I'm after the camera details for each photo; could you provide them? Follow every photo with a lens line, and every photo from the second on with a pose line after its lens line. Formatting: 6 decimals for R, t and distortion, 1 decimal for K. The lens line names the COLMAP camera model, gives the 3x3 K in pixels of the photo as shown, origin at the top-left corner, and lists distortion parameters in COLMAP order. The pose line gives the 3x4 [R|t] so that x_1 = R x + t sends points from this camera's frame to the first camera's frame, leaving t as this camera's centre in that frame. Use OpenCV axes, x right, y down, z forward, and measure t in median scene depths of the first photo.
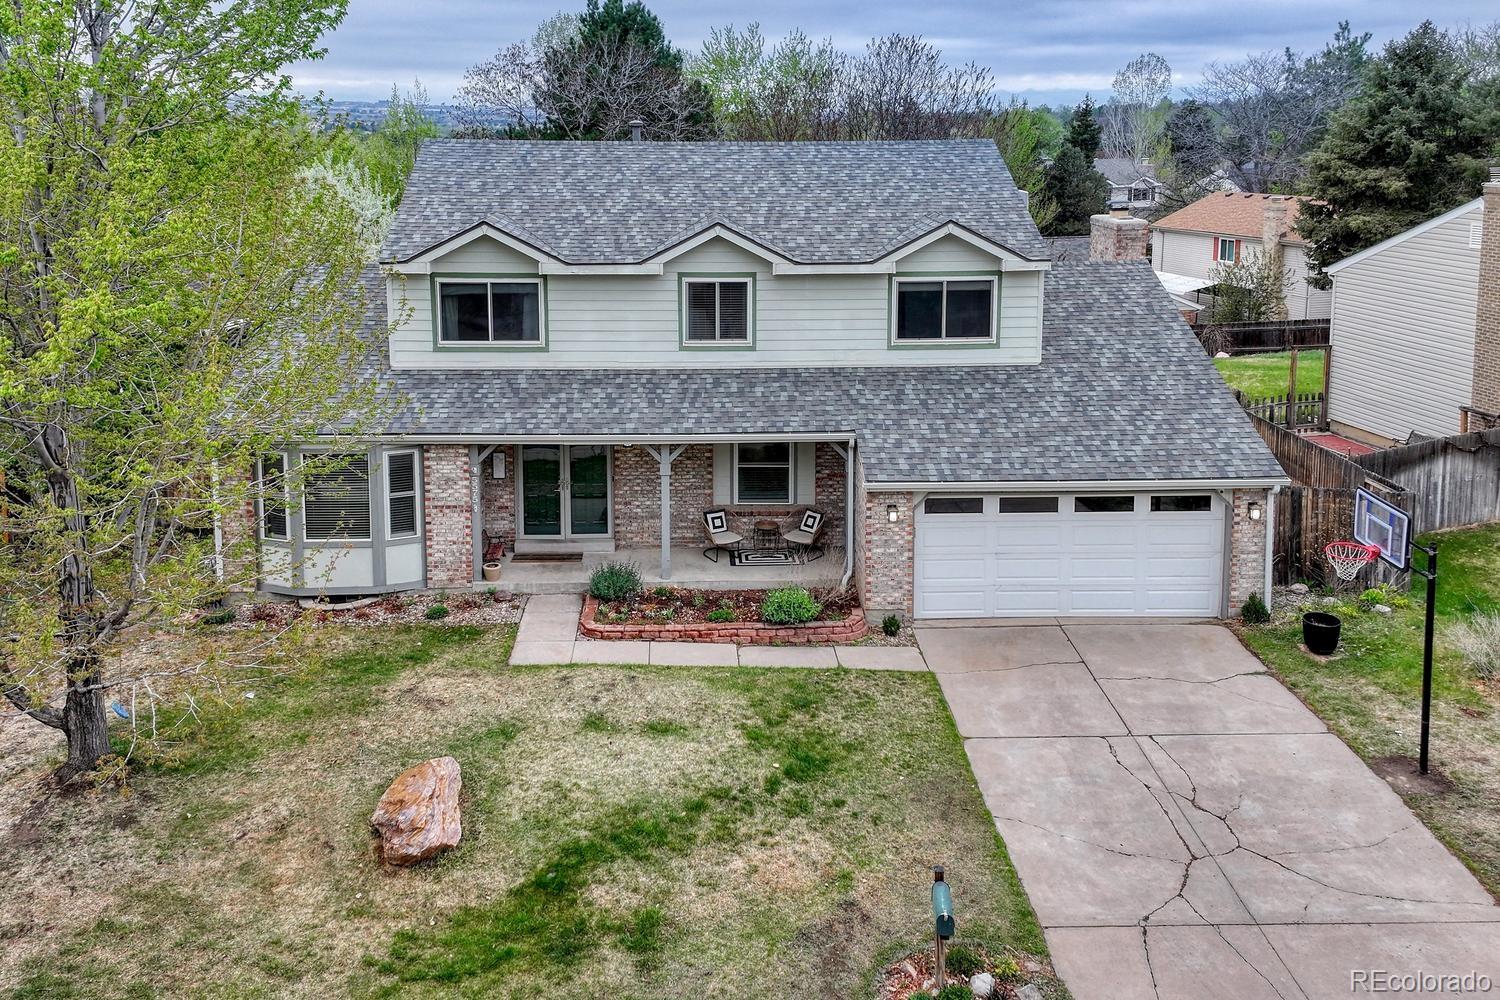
lens RADIAL K [[1077.9, 0, 735.3], [0, 1077.9, 530.8], [0, 0, 1]] dist [0.100085, -0.014985]
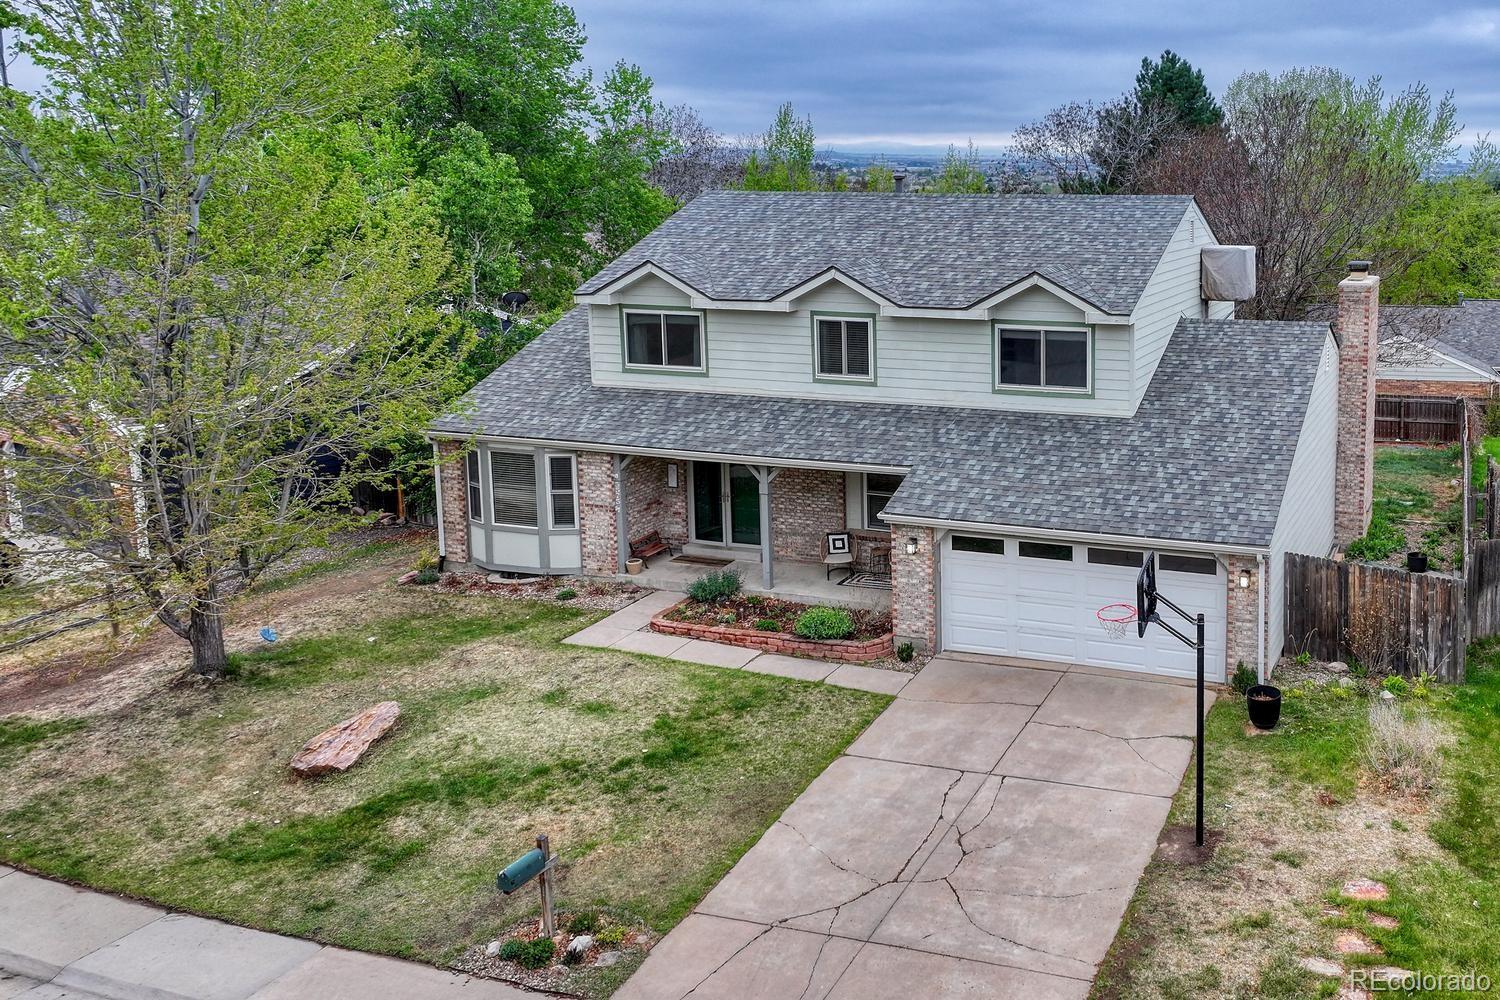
lens RADIAL K [[996.9, 0, 747.5], [0, 996.9, 564.6], [0, 0, 1]] dist [0.007948, 0.002029]
pose [[0.962636, 0.106563, -0.248952, 0.223569], [-0.103047, 0.994306, 0.027152, -0.007539], [0.250427, -0.000484, 0.968135, 0.019723]]
